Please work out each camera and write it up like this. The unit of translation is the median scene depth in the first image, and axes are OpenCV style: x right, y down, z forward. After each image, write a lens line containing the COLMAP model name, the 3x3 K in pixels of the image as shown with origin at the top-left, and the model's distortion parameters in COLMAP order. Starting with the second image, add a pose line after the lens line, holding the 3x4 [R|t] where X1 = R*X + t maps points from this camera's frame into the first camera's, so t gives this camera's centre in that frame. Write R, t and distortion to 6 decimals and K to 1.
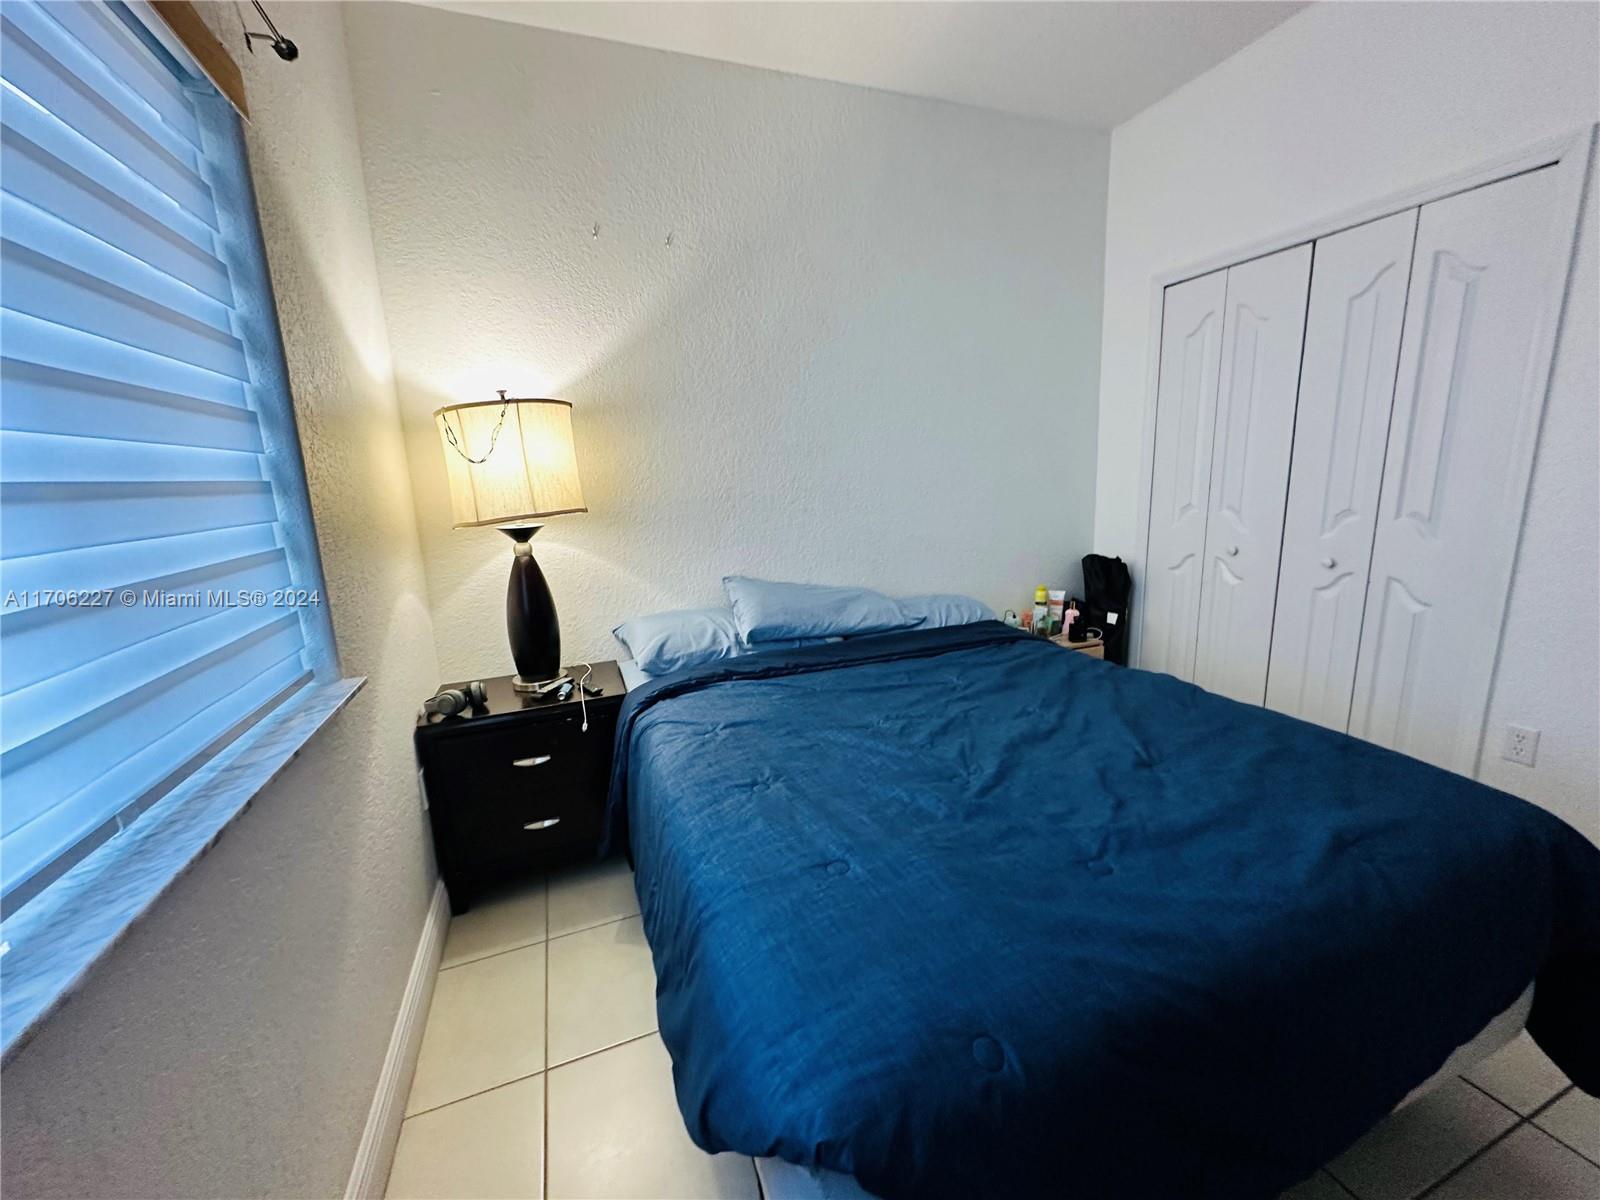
lens RADIAL K [[622.9, 0, 802.8], [0, 622.9, 594.7], [0, 0, 1]] dist [0.003568, 0.000106]
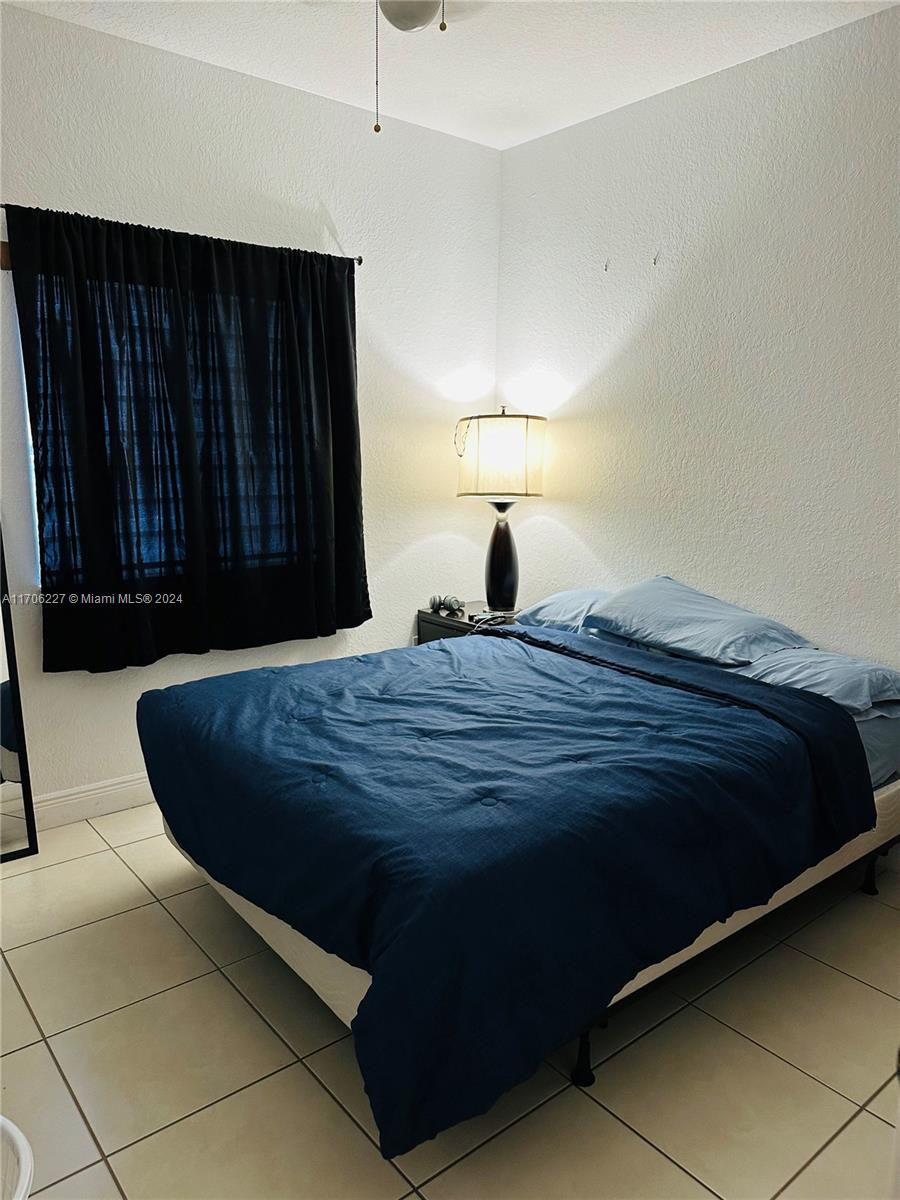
lens RADIAL K [[837.0, 0, 450.2], [0, 837.0, 599.8], [0, 0, 1]] dist [0.009082, 0.000592]
pose [[0.284185, 0.211811, -0.935080, 1.337226], [-0.206243, 0.965965, 0.156126, -0.164674], [0.936324, 0.148485, 0.318198, 0.309623]]
